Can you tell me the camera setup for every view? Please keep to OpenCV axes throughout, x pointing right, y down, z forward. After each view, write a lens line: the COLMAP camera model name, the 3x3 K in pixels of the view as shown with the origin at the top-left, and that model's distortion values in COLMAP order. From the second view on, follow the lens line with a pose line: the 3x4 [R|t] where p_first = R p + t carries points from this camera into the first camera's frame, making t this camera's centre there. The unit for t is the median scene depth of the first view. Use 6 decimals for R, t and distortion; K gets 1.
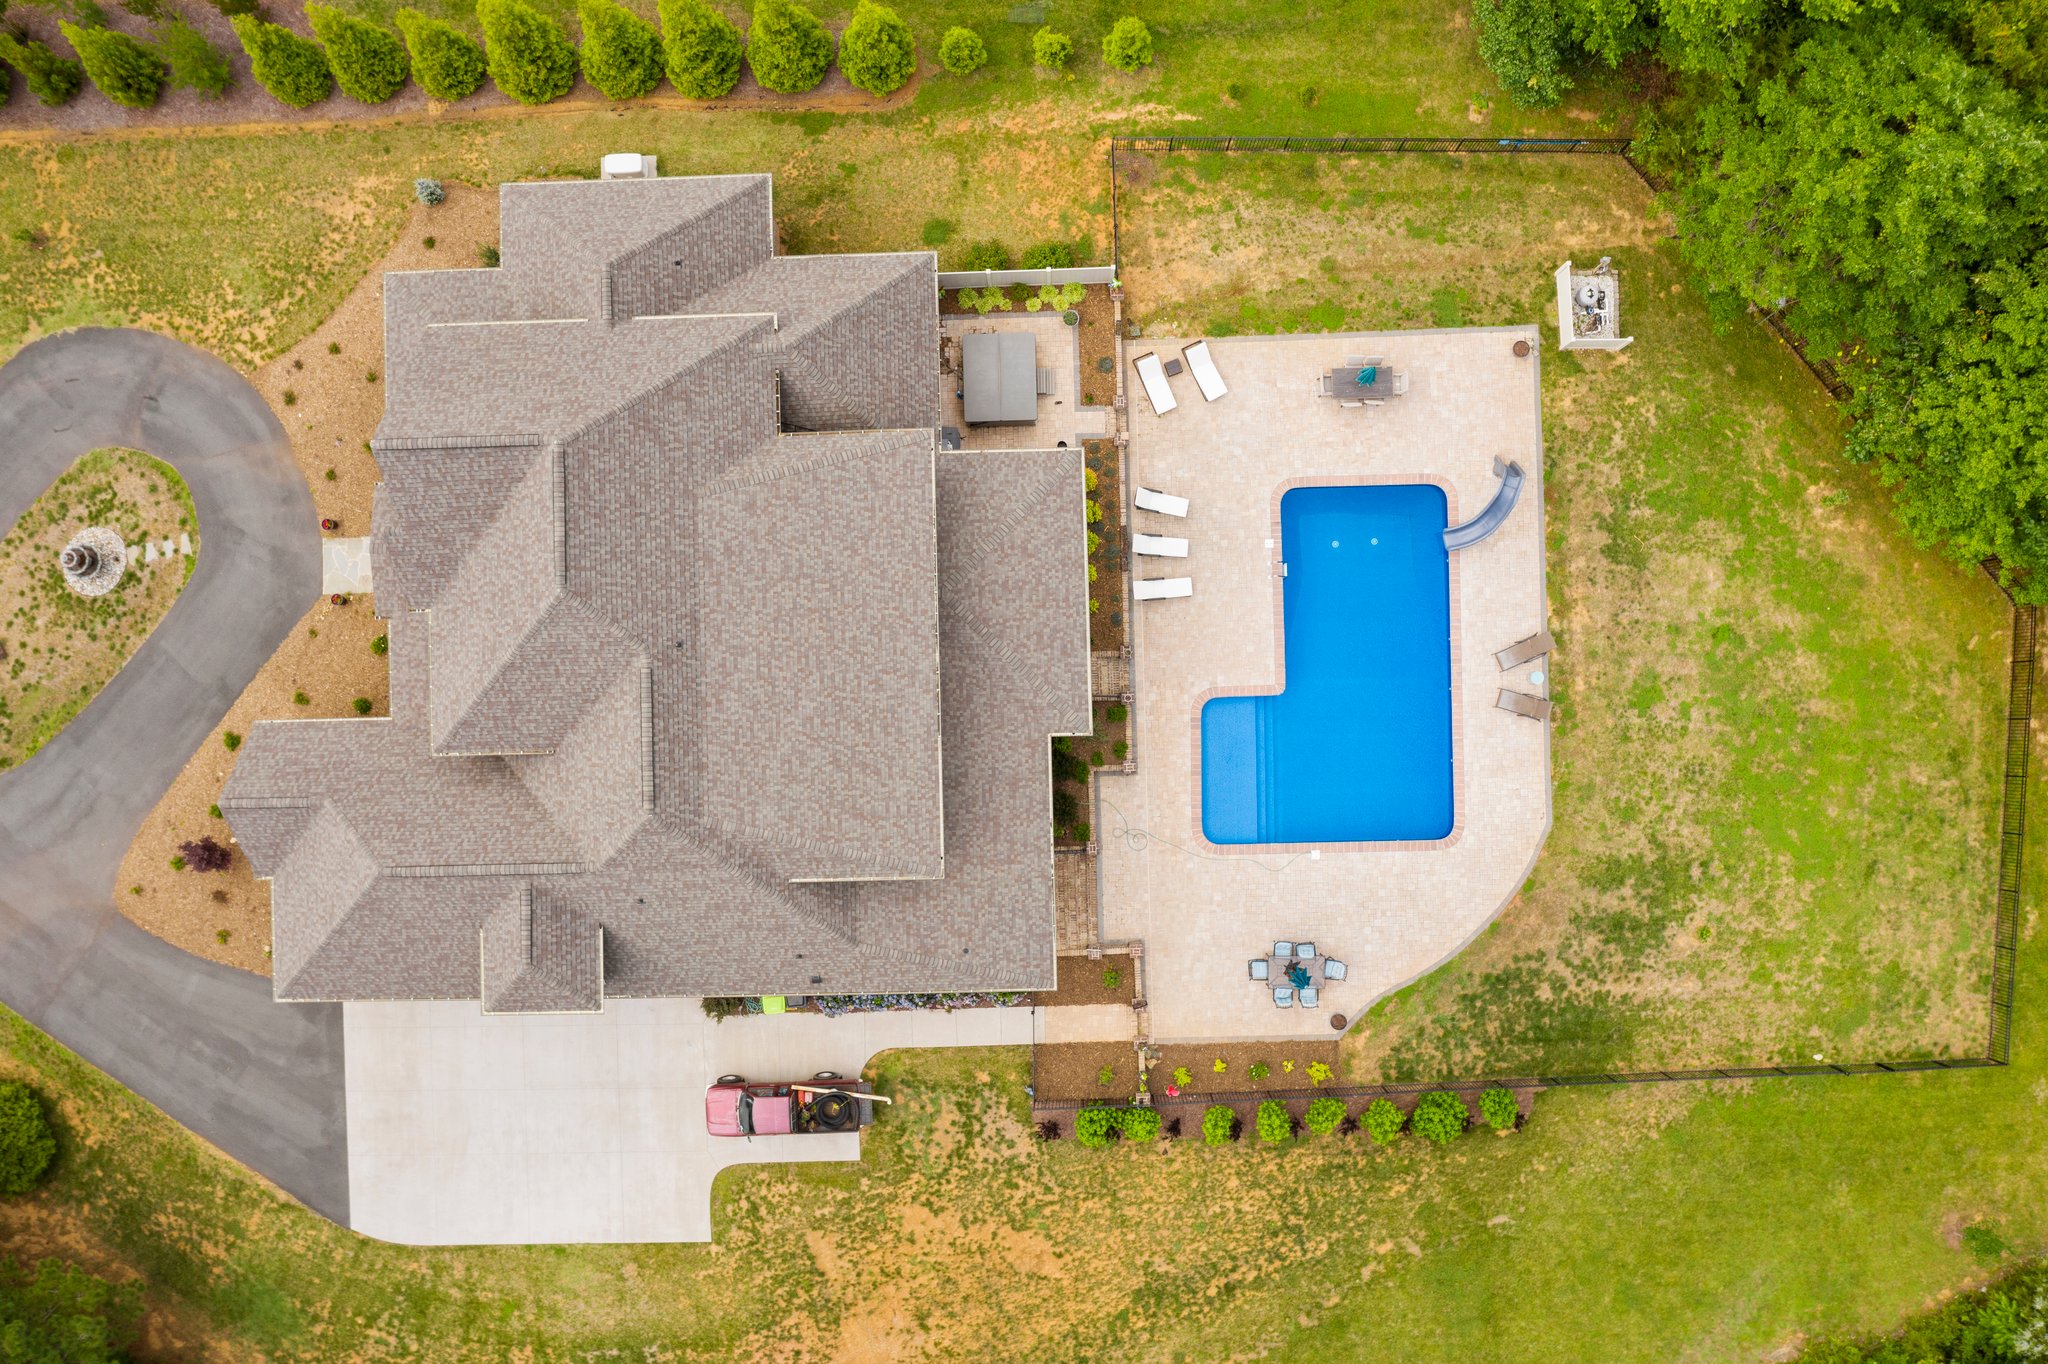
lens RADIAL K [[1541.9, 0, 1037.7], [0, 1541.9, 675.4], [0, 0, 1]] dist [-0.038768, 0.017118]
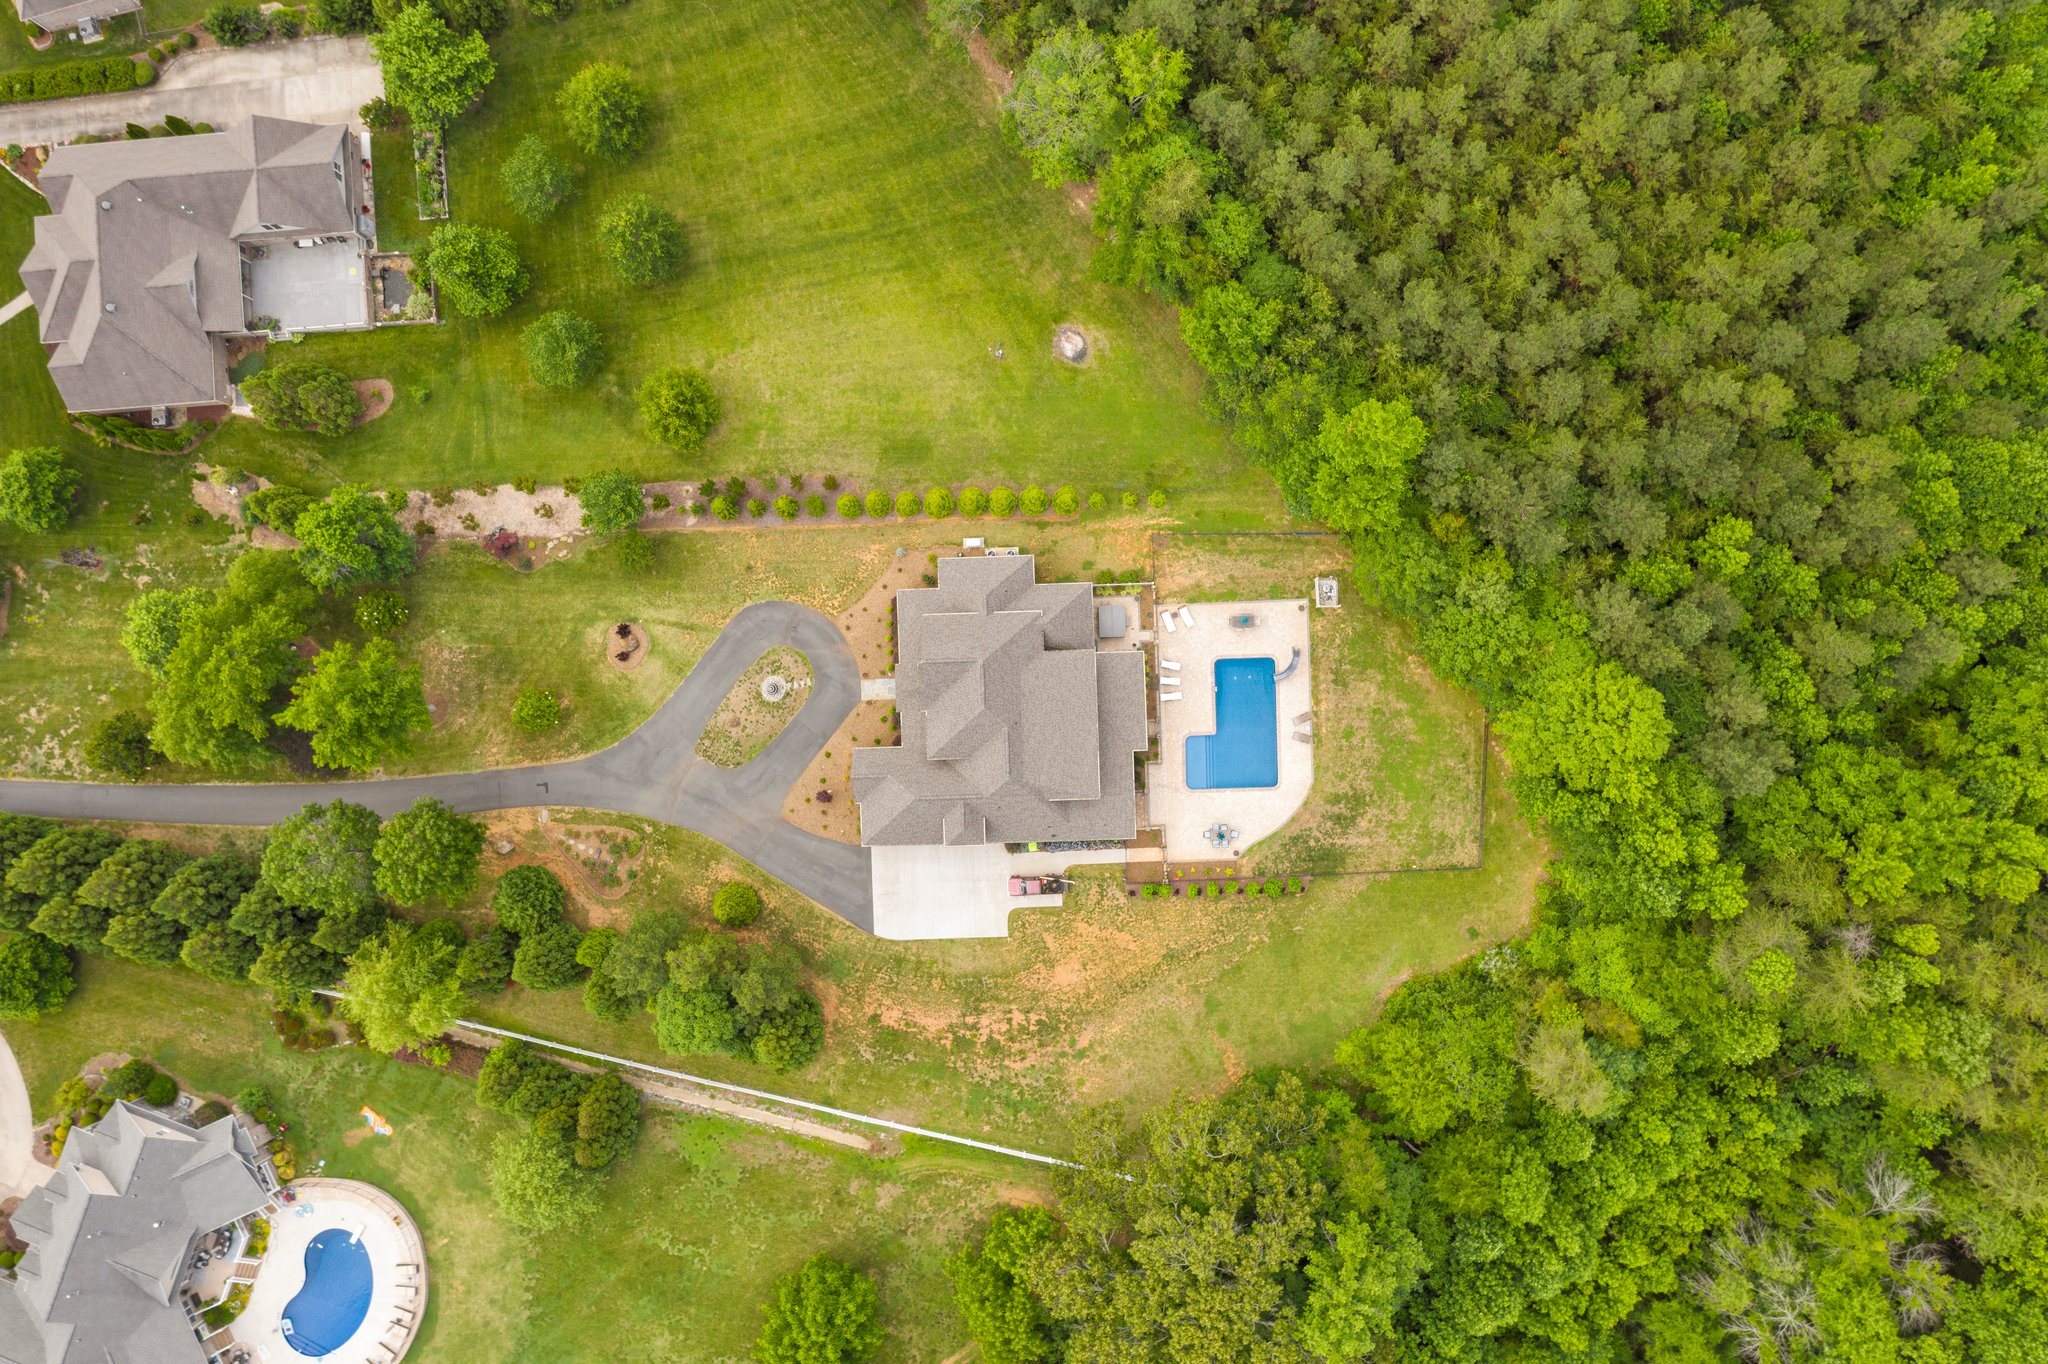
lens RADIAL K [[1541.9, 0, 1029.2], [0, 1541.9, 678.6], [0, 0, 1]] dist [-0.038768, 0.017118]
pose [[0.999957, -0.007687, 0.005151, -0.185476], [0.007663, 0.999960, 0.004542, -0.102474], [-0.005185, -0.004502, 0.999976, -1.739551]]
